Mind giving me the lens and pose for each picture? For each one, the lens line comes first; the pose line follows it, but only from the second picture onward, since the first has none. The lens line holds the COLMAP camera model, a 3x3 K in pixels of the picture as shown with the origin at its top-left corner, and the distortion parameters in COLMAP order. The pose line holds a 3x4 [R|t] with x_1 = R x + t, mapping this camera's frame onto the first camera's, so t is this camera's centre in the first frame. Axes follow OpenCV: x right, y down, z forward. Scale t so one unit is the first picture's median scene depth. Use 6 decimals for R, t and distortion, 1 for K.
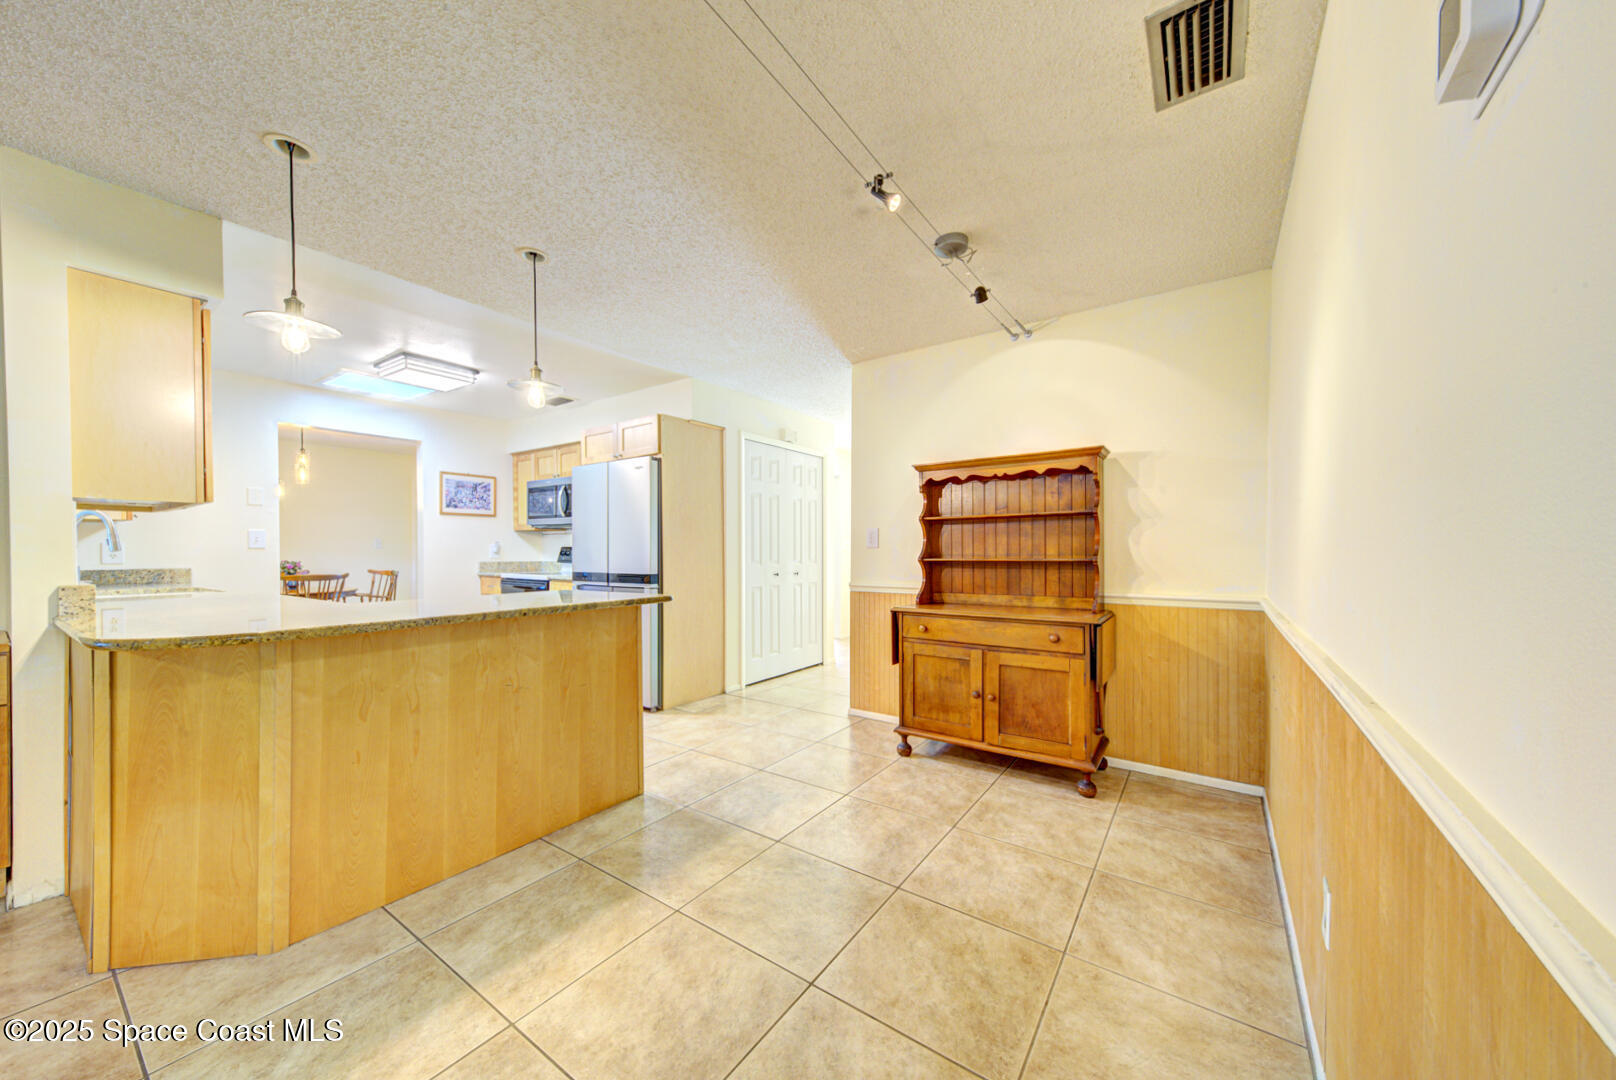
lens RADIAL K [[566.5, 0, 821.6], [0, 566.5, 555.0], [0, 0, 1]] dist [0.013553, -0.000557]
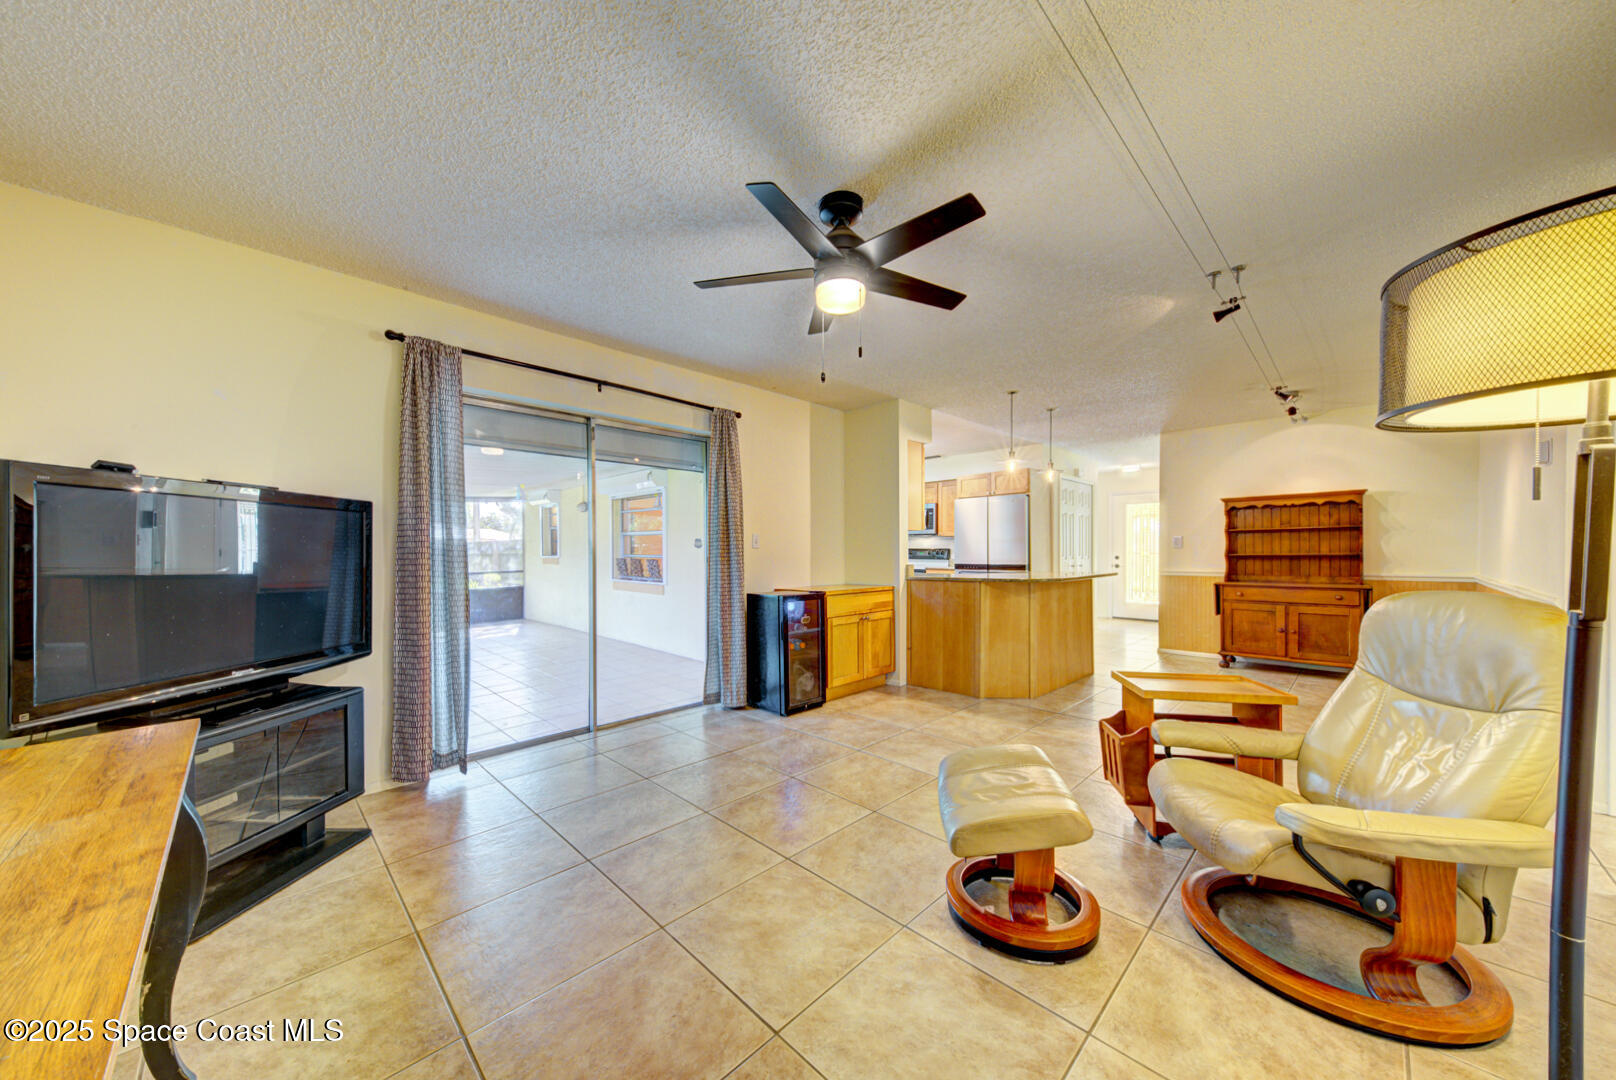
lens RADIAL K [[557.1, 0, 815.1], [0, 557.1, 553.3], [0, 0, 1]] dist [0.018104, -0.000041]
pose [[0.984321, -0.002720, -0.176364, -0.796191], [0.001981, 0.999988, -0.004370, 0.008765], [0.176374, 0.003952, 0.984315, -0.932090]]
